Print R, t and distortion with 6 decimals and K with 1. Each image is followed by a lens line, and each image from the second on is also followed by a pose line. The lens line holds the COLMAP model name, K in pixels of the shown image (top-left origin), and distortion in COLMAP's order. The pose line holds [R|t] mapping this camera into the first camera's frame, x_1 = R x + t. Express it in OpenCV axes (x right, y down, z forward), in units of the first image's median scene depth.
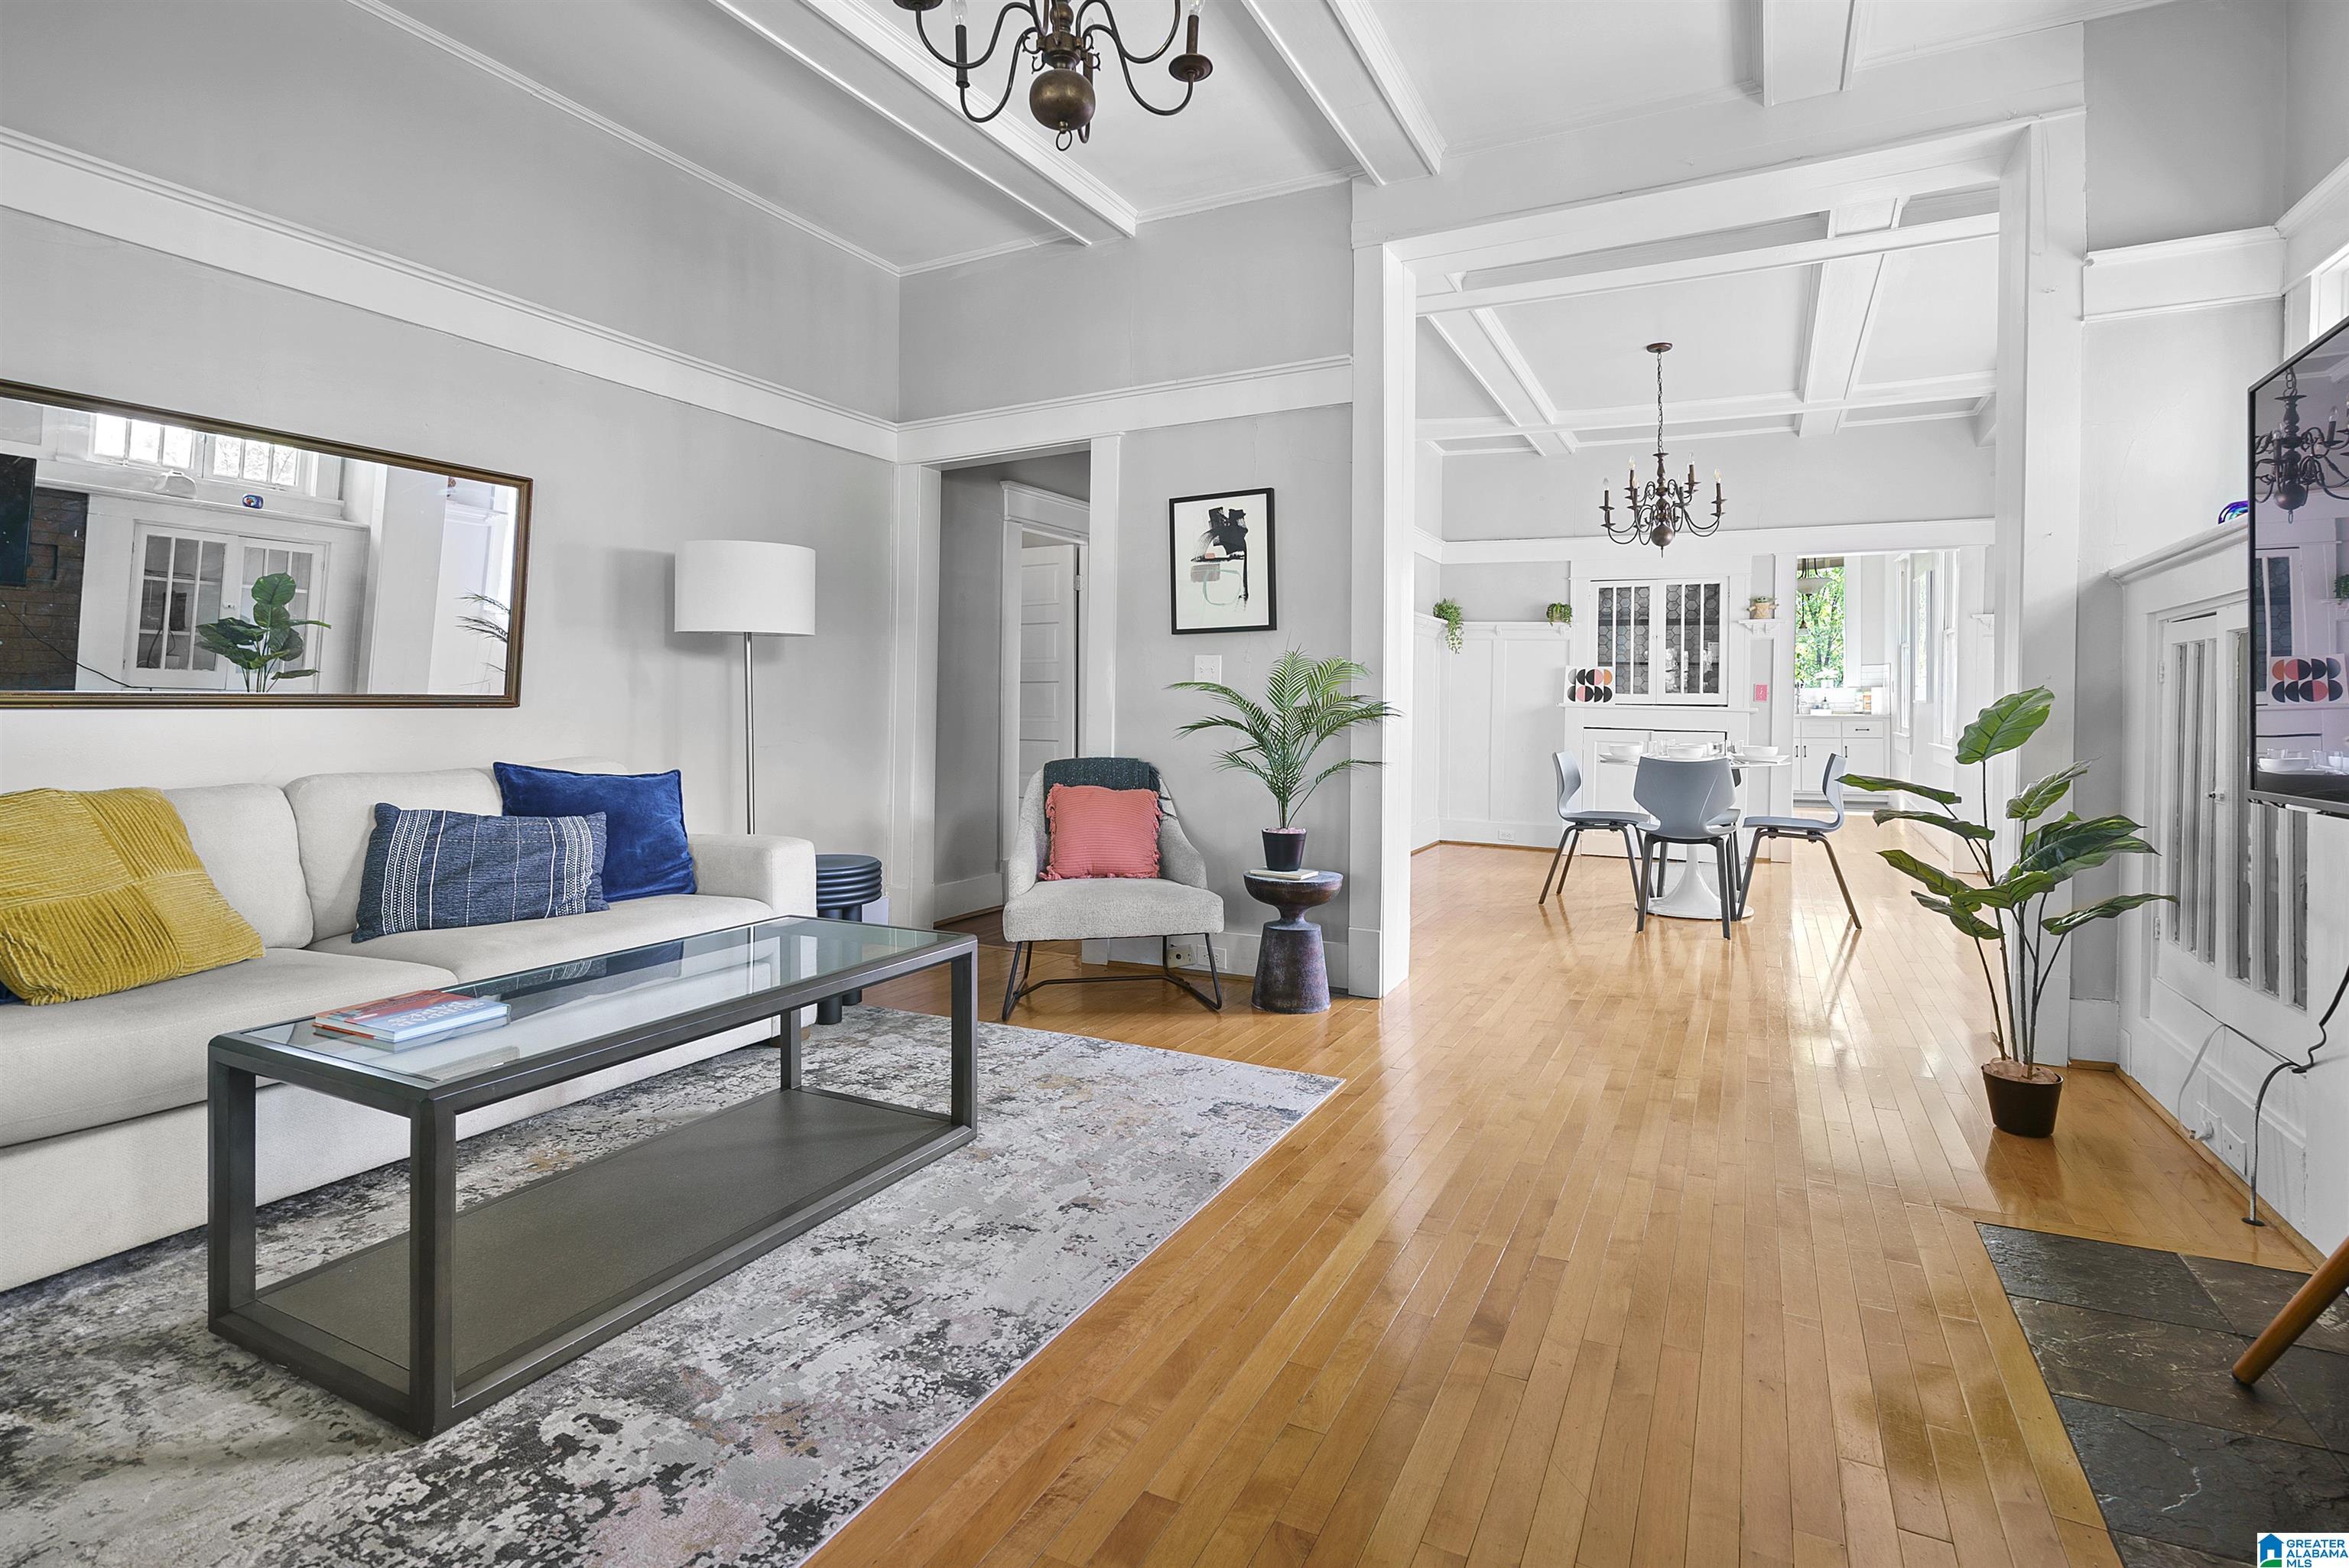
lens RADIAL K [[1108.1, 0, 1182.4], [0, 1108.1, 694.3], [0, 0, 1]] dist [-0.000866, 0.000062]
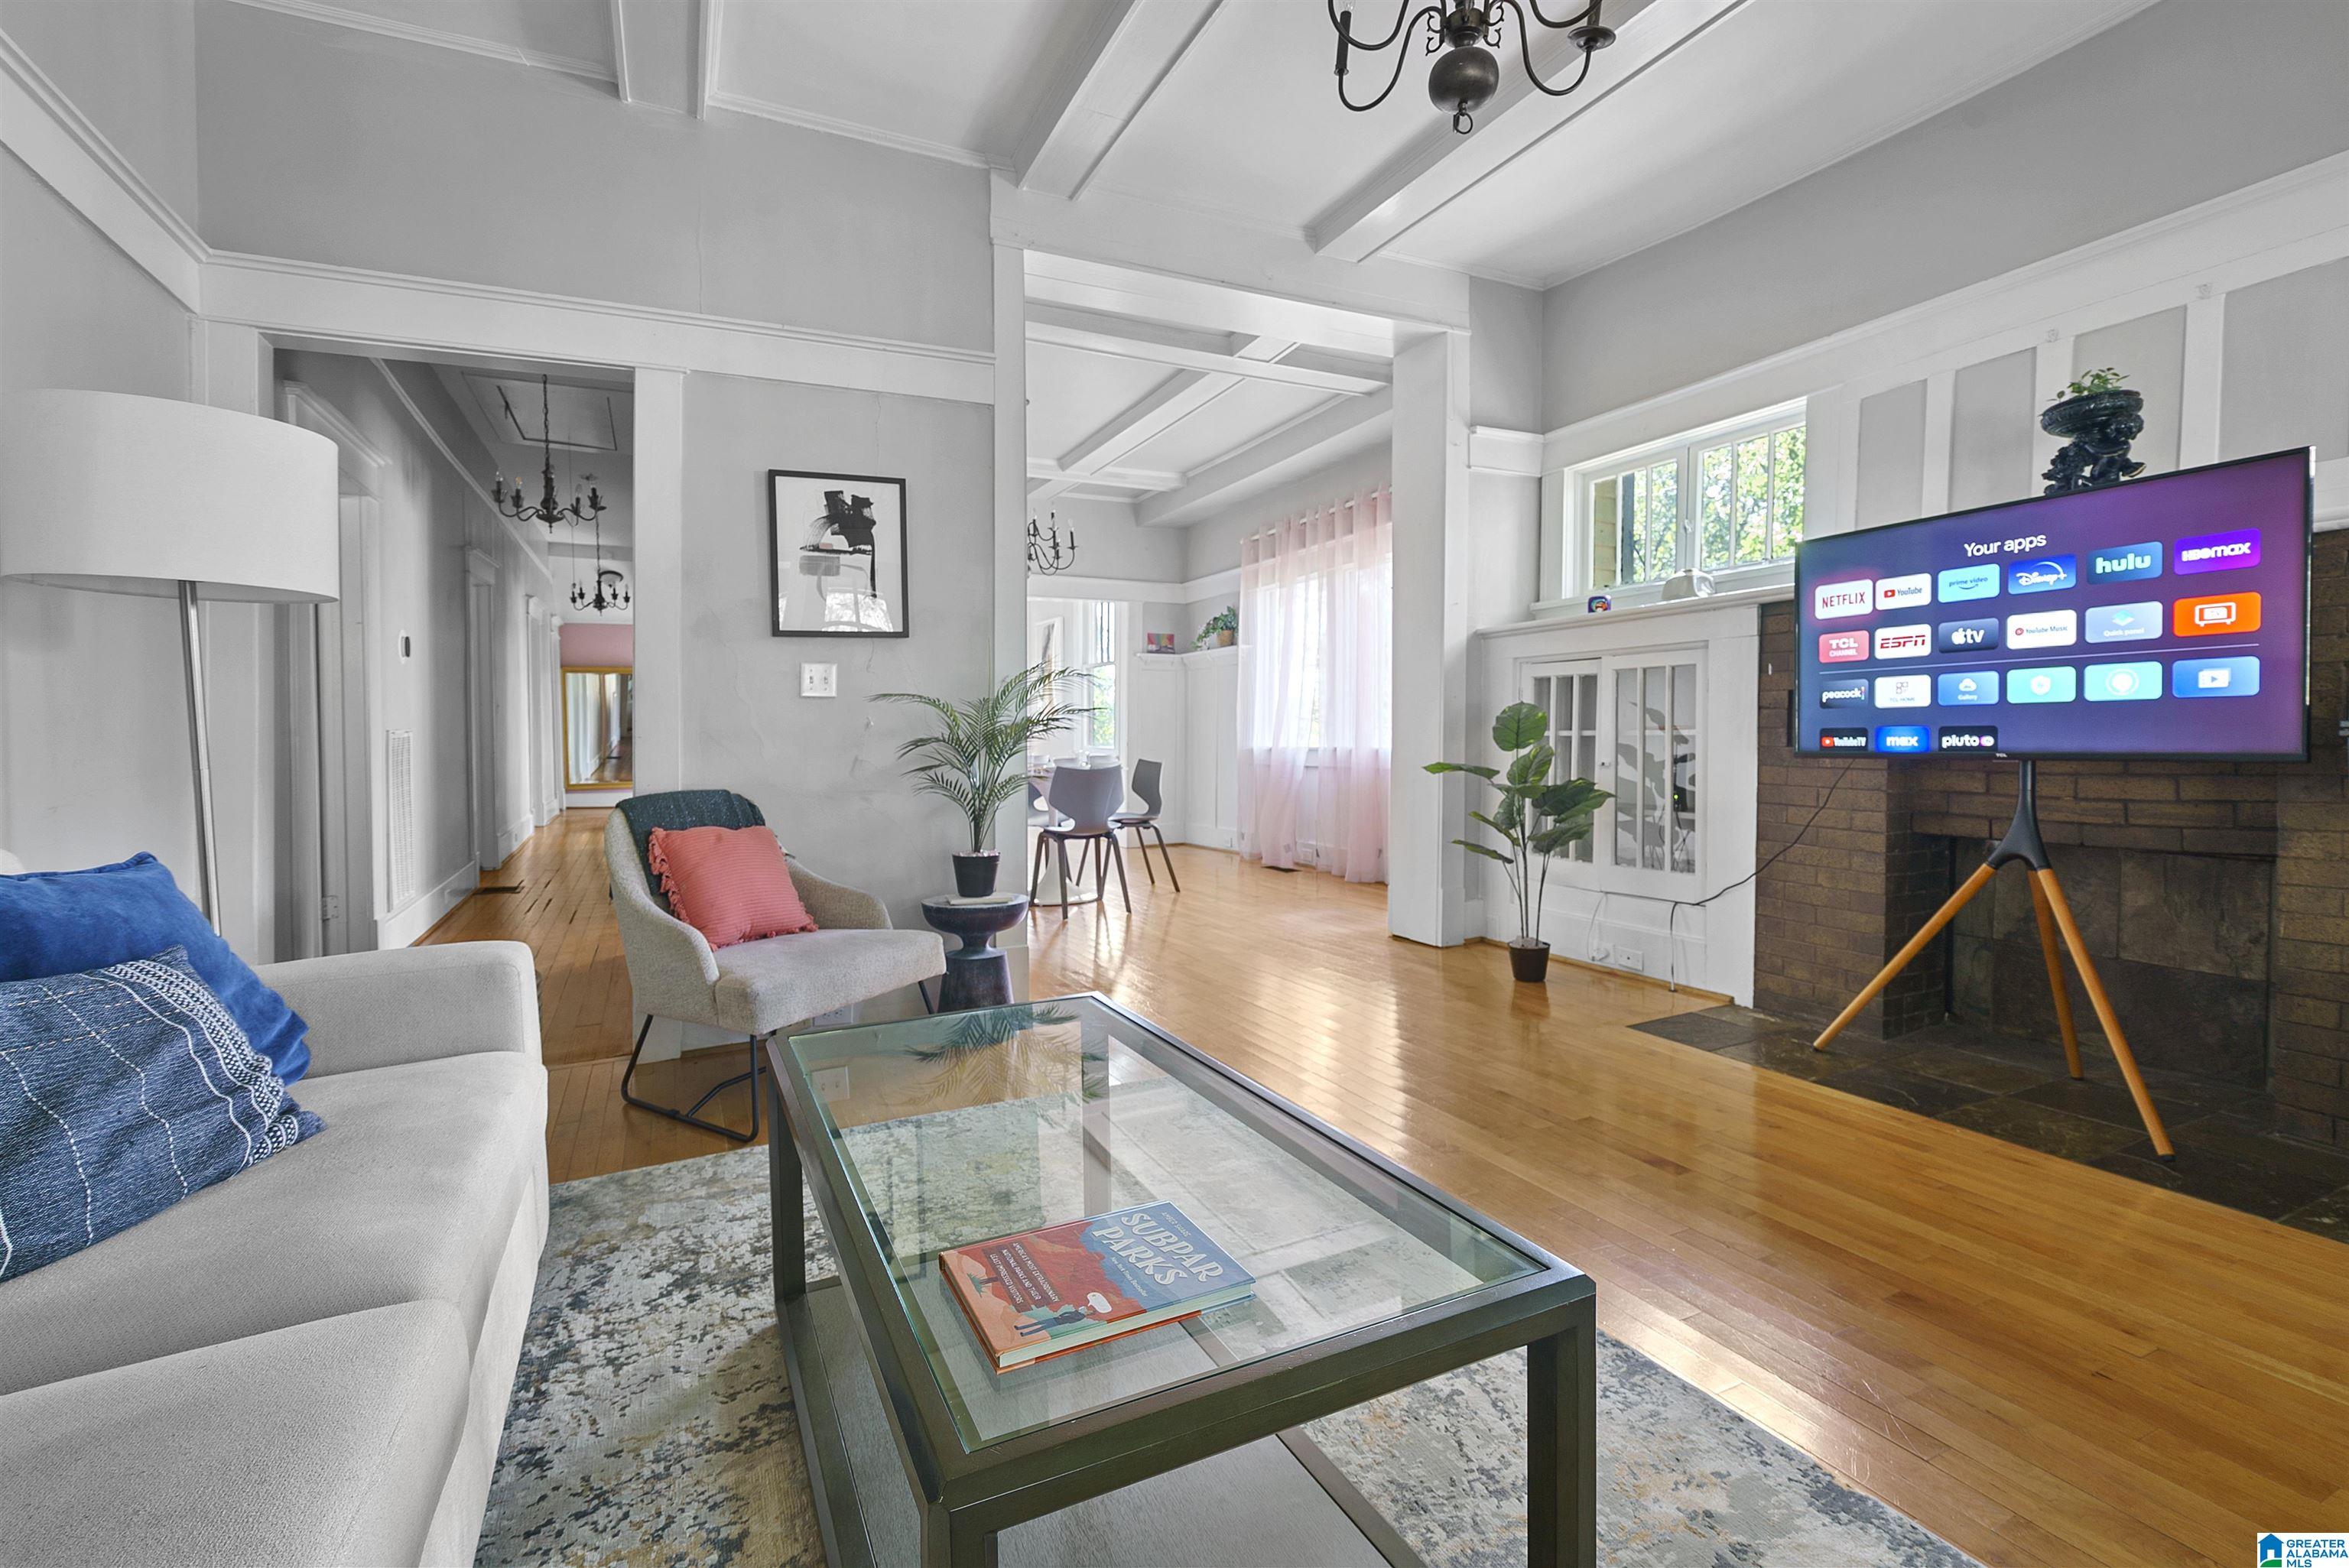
lens RADIAL K [[1094.8, 0, 1183.5], [0, 1094.8, 762.6], [0, 0, 1]] dist [0.001159, 0.000406]
pose [[0.604982, -0.035007, 0.795469, -0.488405], [0.007666, 0.999243, 0.038145, 0.011505], [-0.796202, -0.016979, 0.604792, 0.272164]]
